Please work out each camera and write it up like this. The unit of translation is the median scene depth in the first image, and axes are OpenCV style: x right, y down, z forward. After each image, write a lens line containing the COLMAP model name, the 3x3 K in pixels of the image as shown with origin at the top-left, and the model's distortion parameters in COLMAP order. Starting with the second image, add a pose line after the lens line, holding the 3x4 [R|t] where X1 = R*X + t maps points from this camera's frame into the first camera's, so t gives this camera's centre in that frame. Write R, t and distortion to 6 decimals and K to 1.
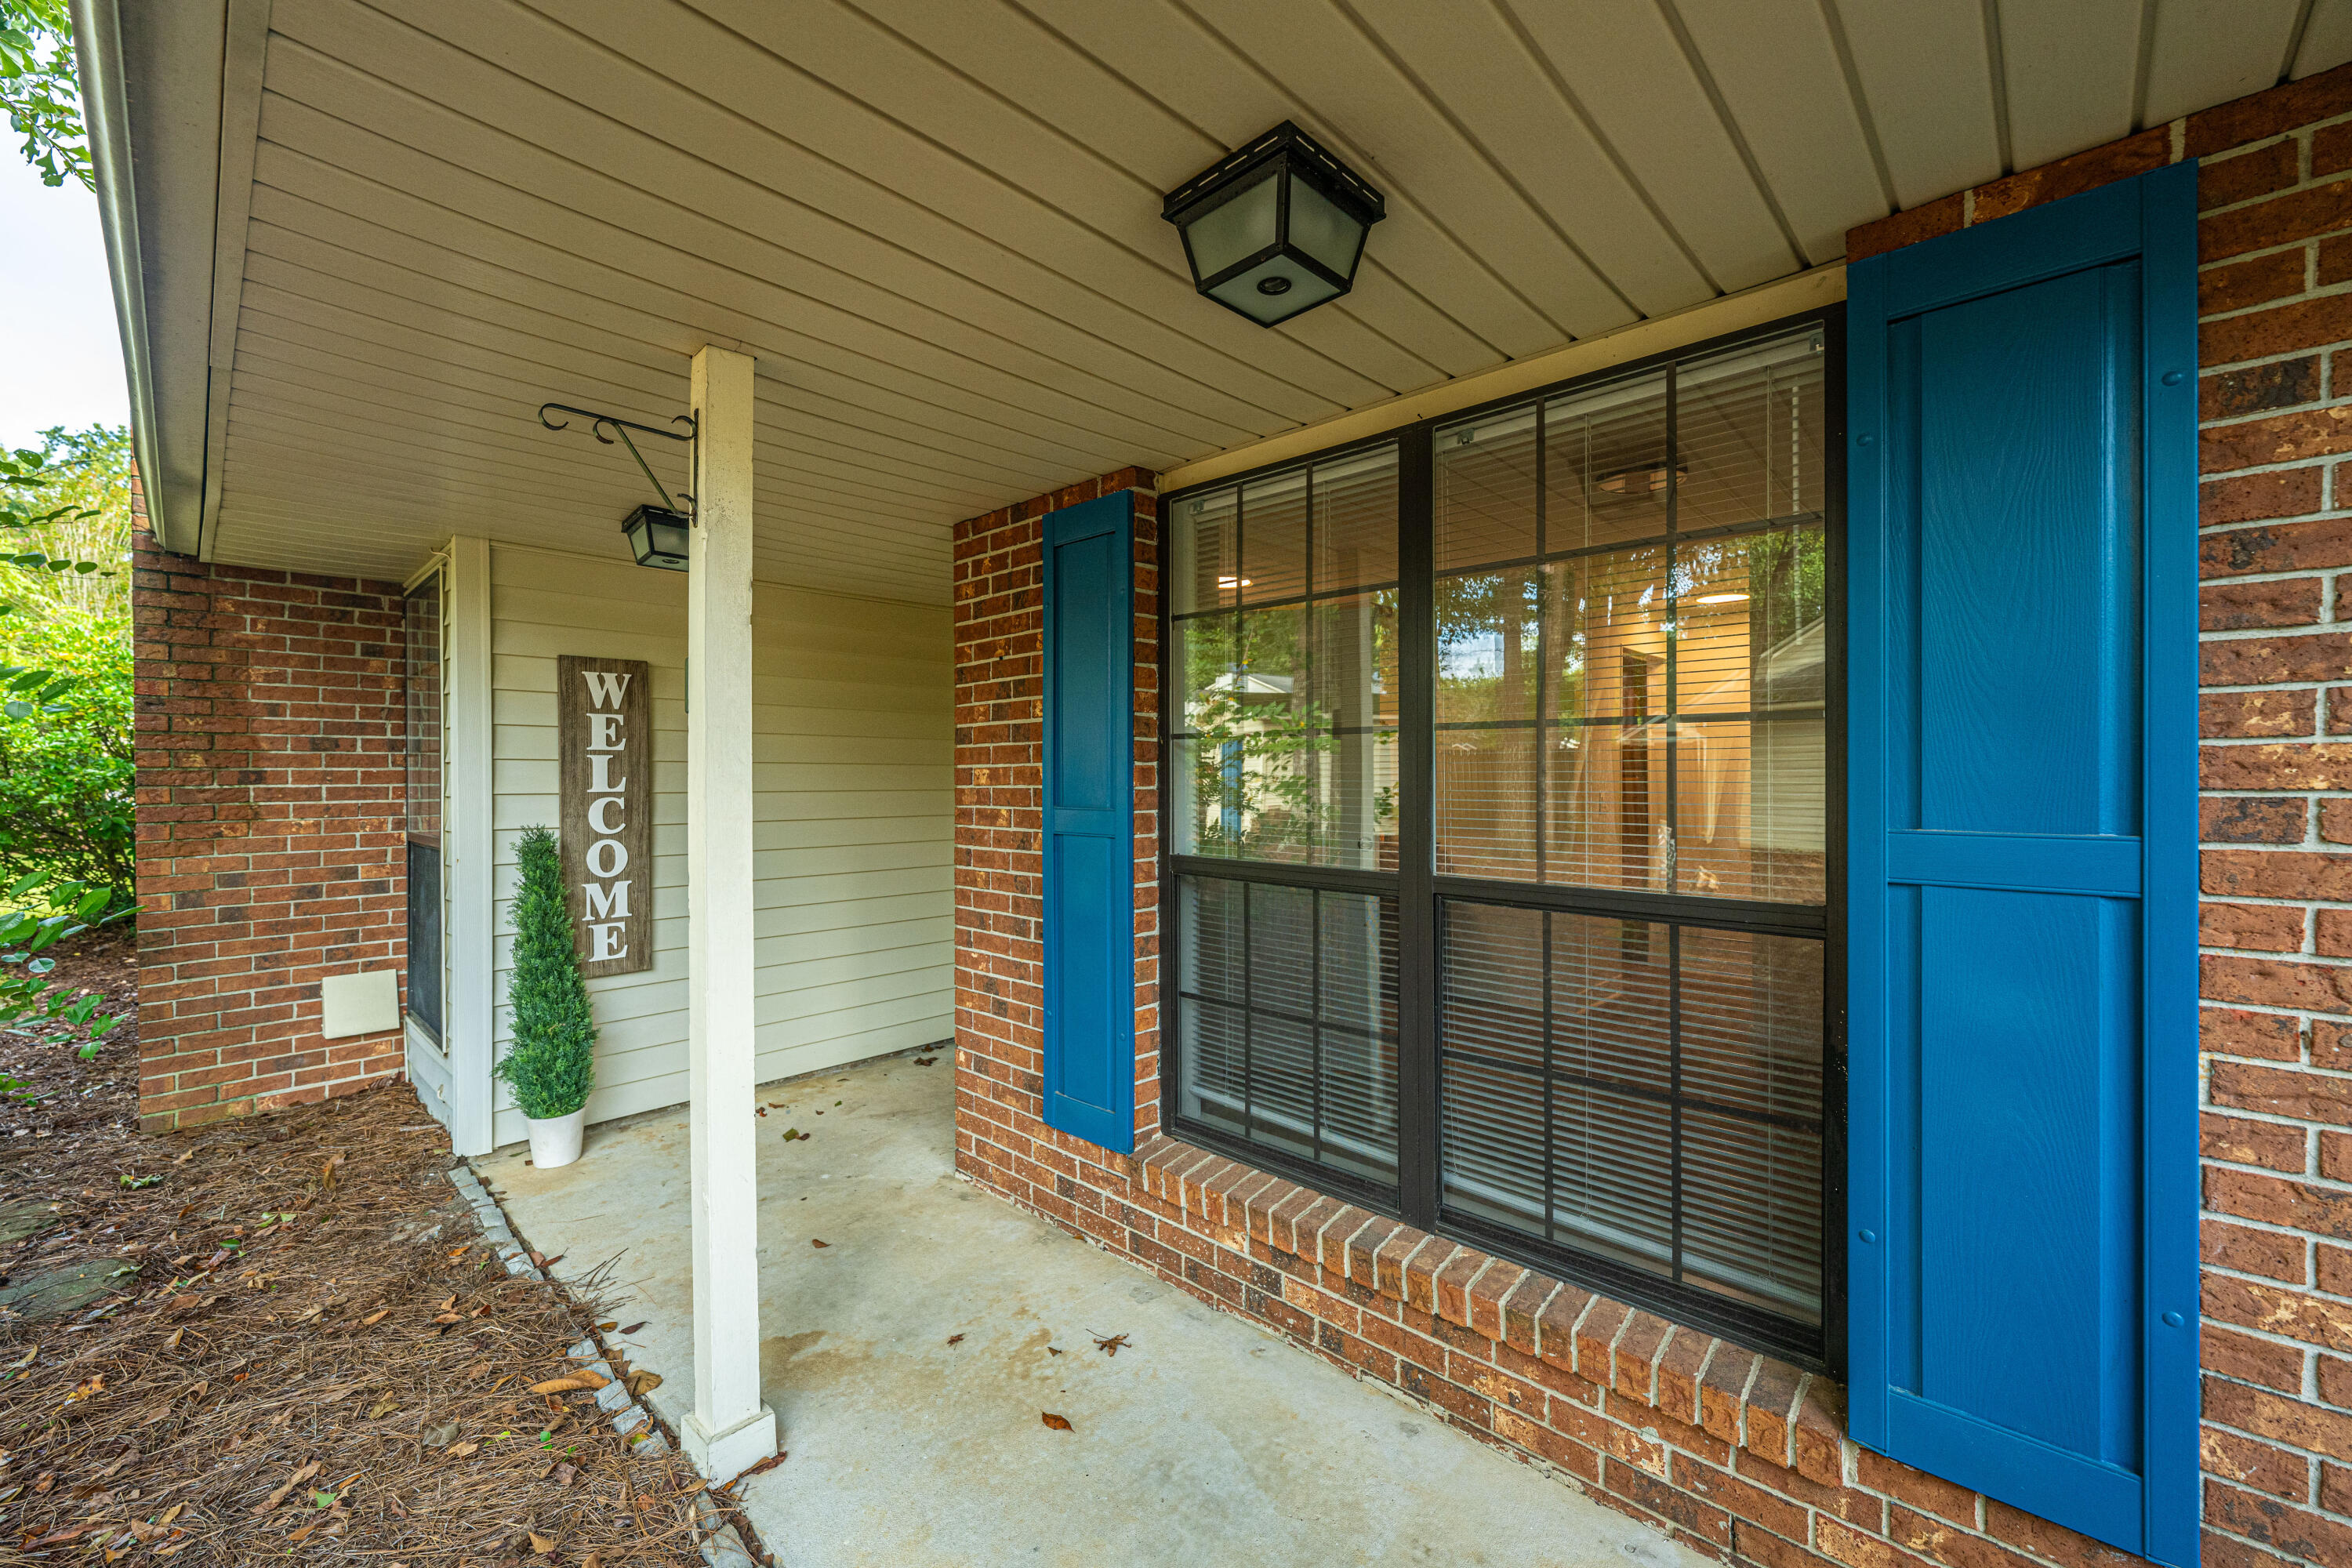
lens RADIAL K [[940.1, 0, 1168.0], [0, 940.1, 771.7], [0, 0, 1]] dist [0.000723, 0.000075]
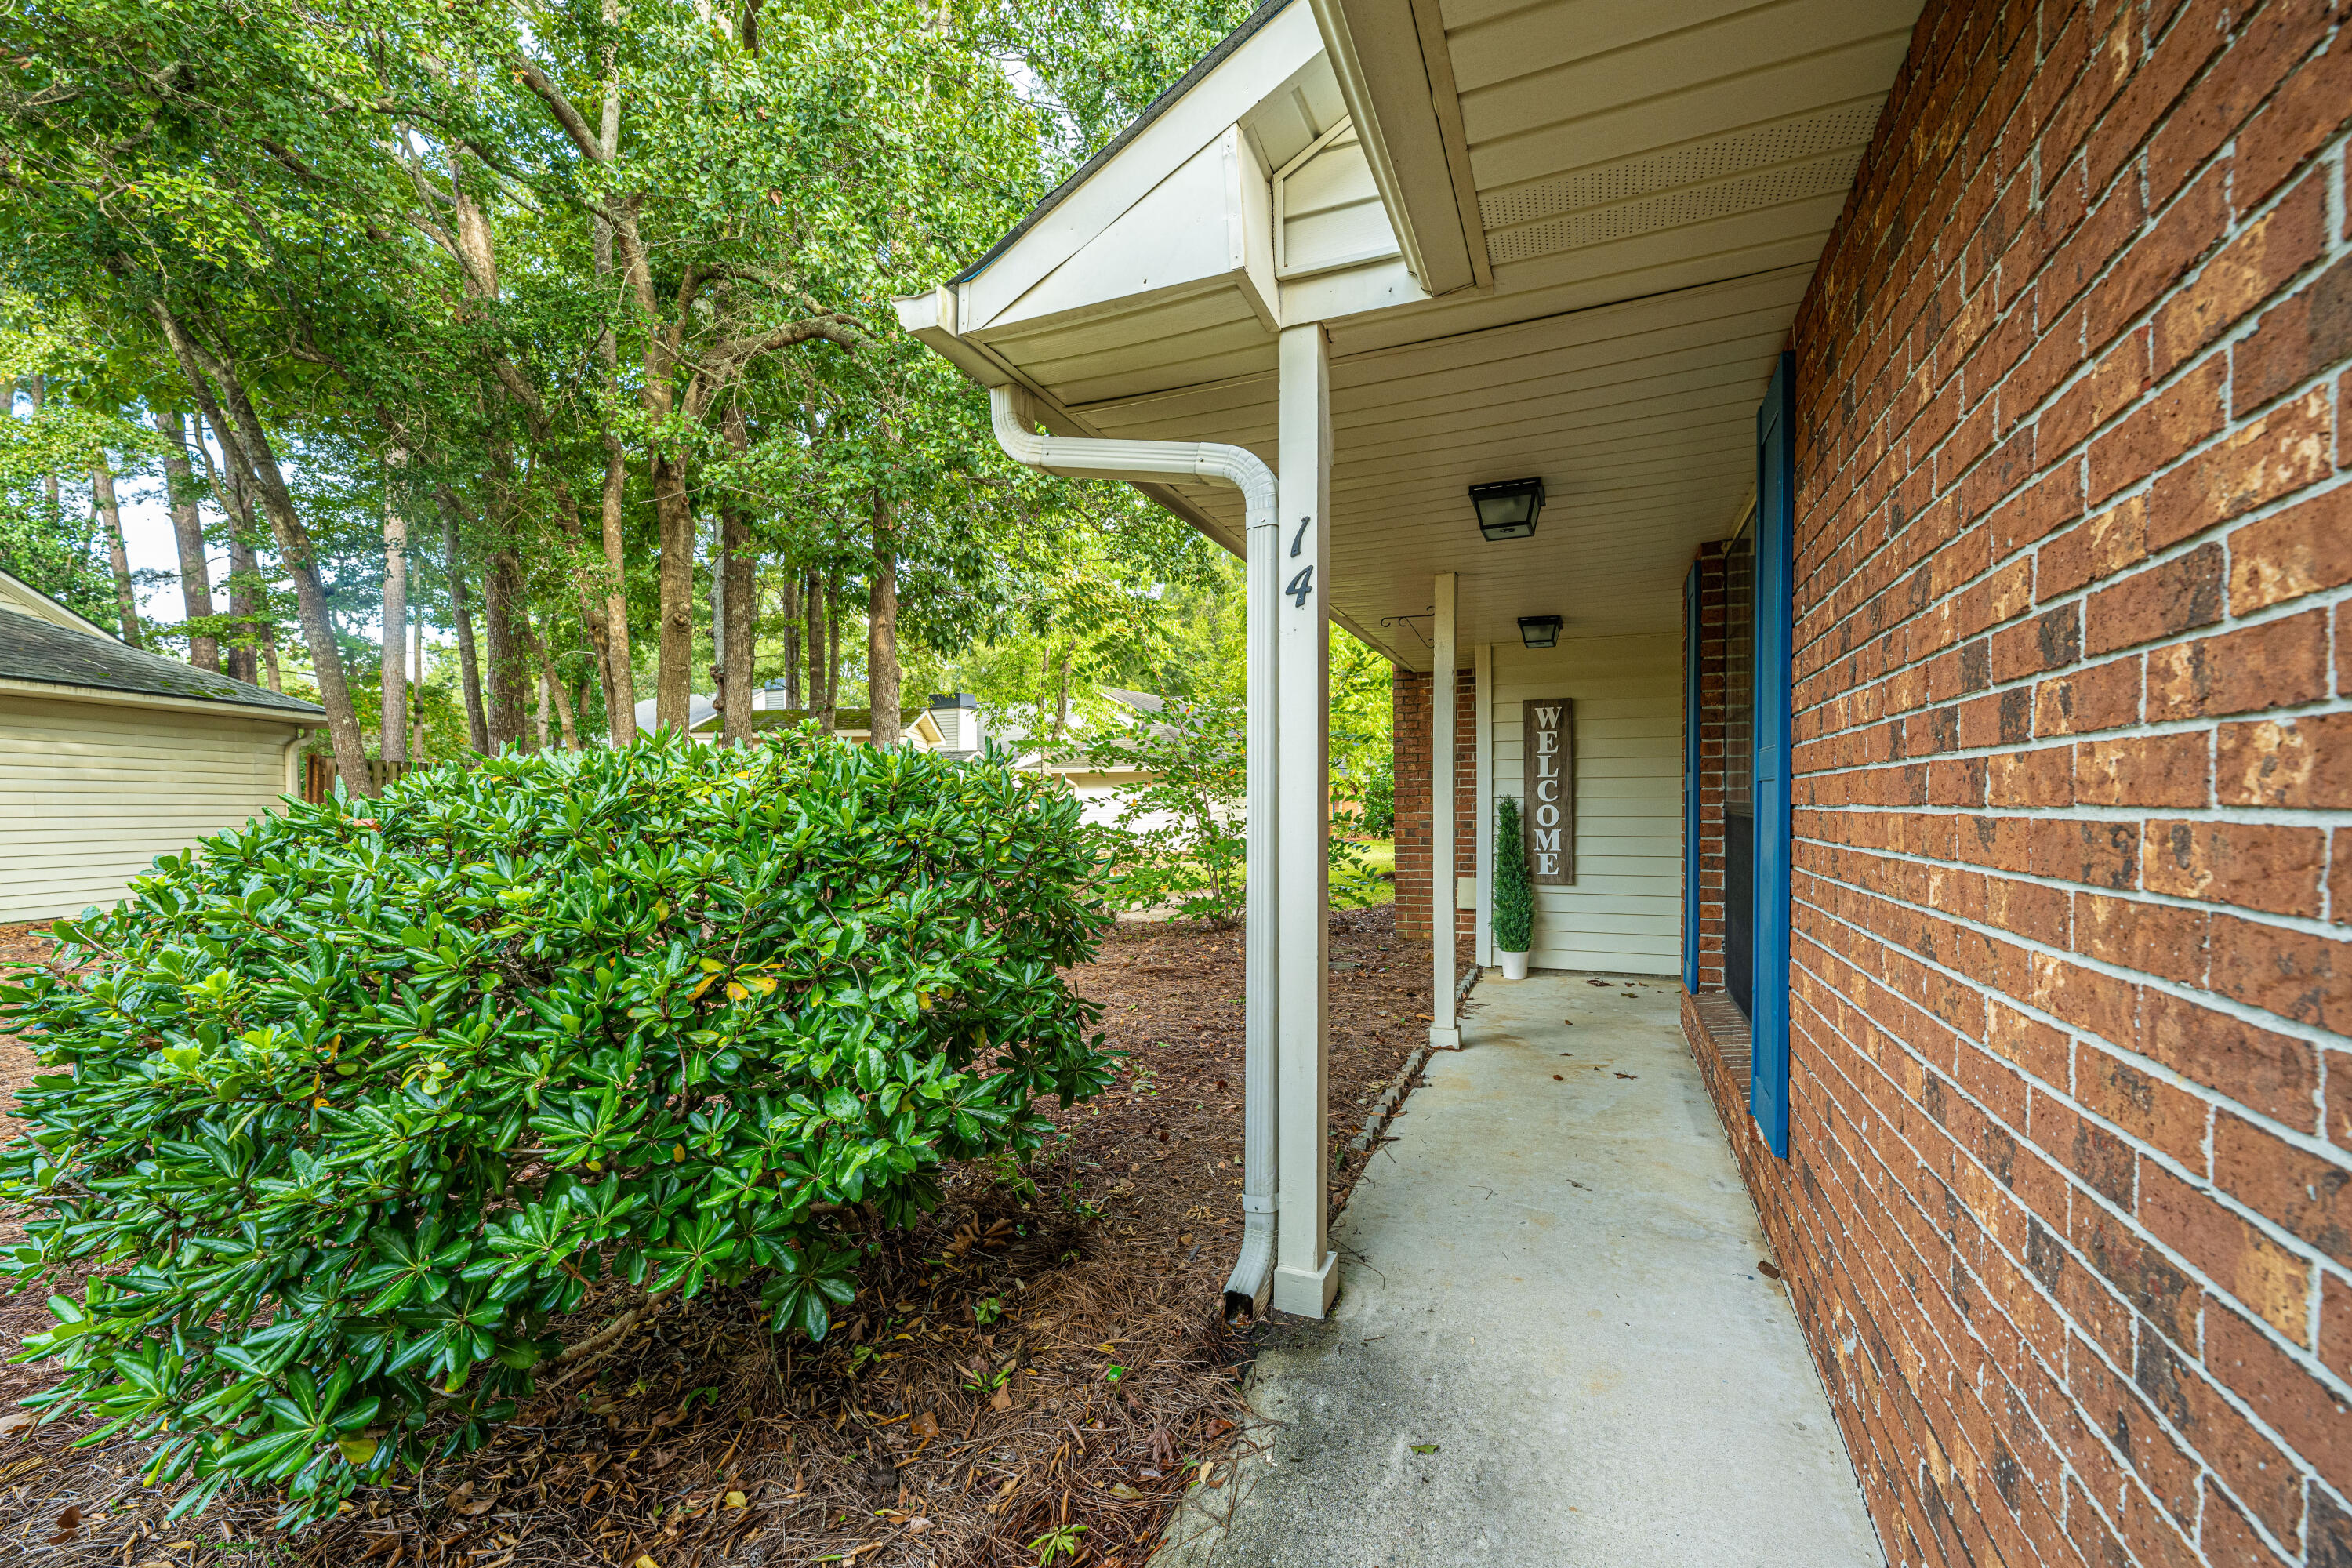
lens RADIAL K [[927.0, 0, 1167.4], [0, 927.0, 813.0], [0, 0, 1]] dist [0.000112, 0.000022]
pose [[0.332445, 0.013836, -0.943021, 0.773457], [0.006410, 0.999836, 0.016929, 0.054409], [0.943101, -0.011673, 0.332302, -0.219421]]
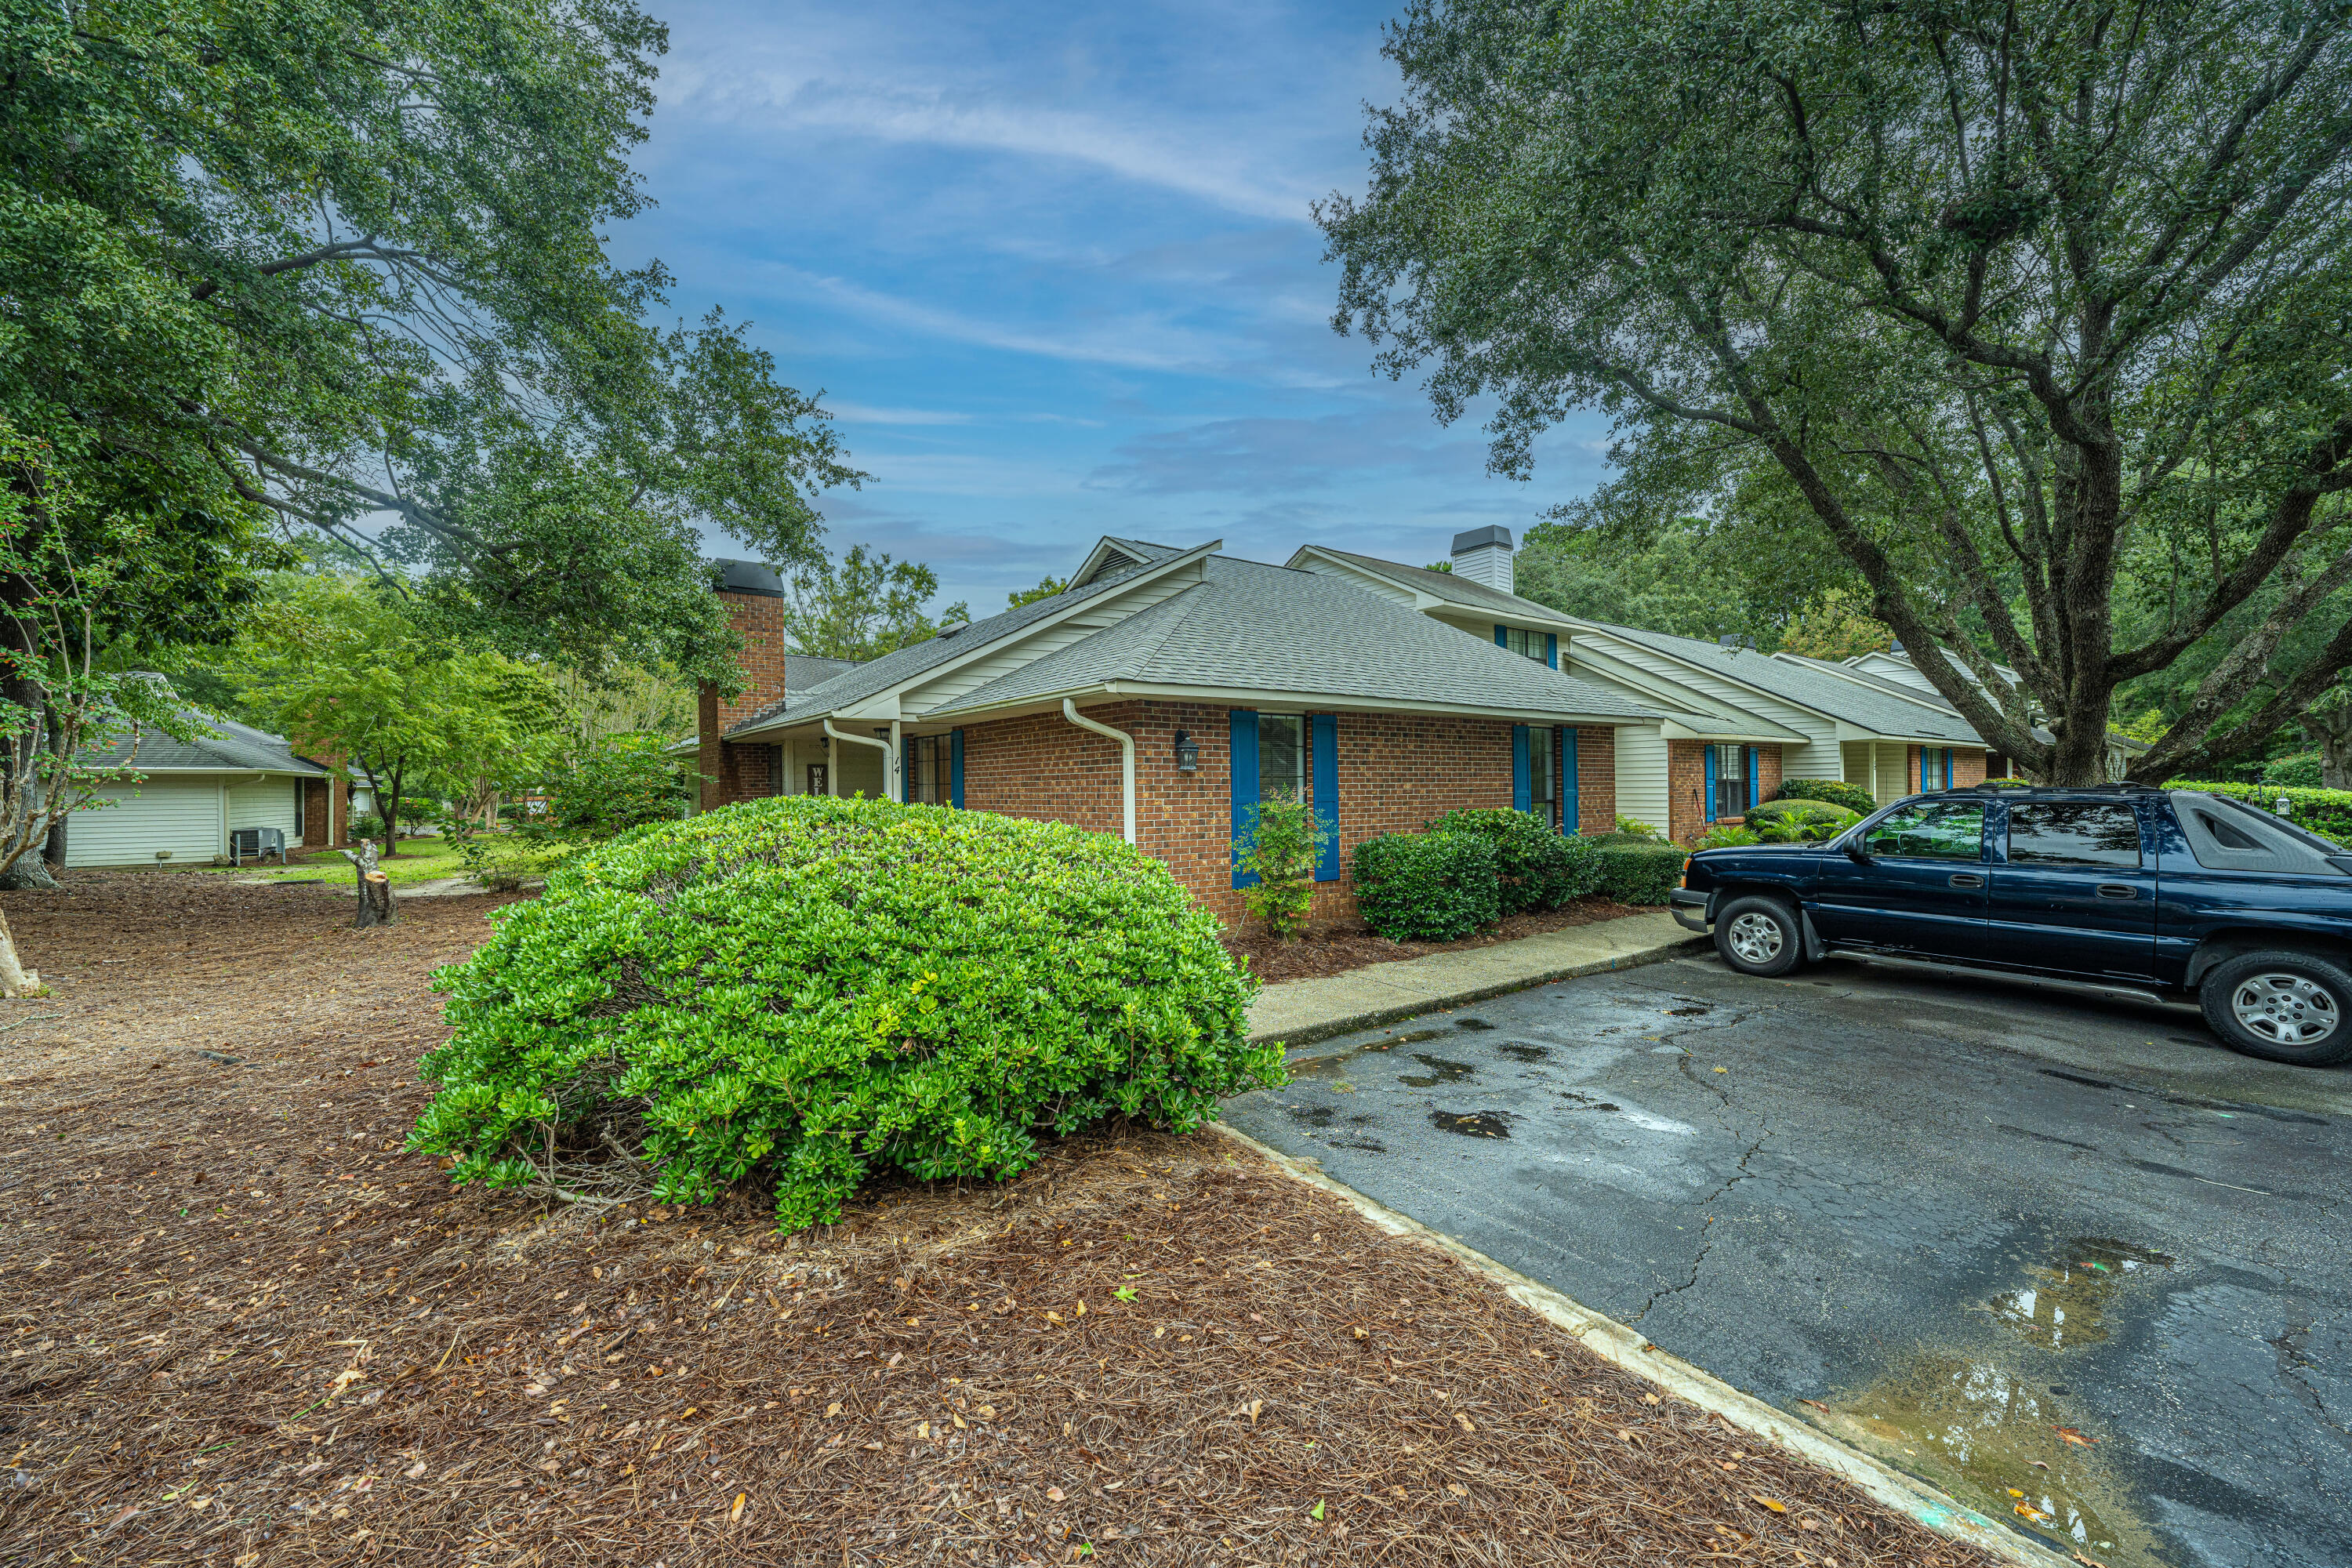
lens RADIAL K [[875.9, 0, 1162.5], [0, 875.9, 775.7], [0, 0, 1]] dist [0.000692, 0.000045]
pose [[0.985865, -0.011373, -0.167157, 1.605910], [0.010290, 0.999920, -0.007344, -0.024511], [0.167227, 0.005520, 0.985903, -2.652087]]
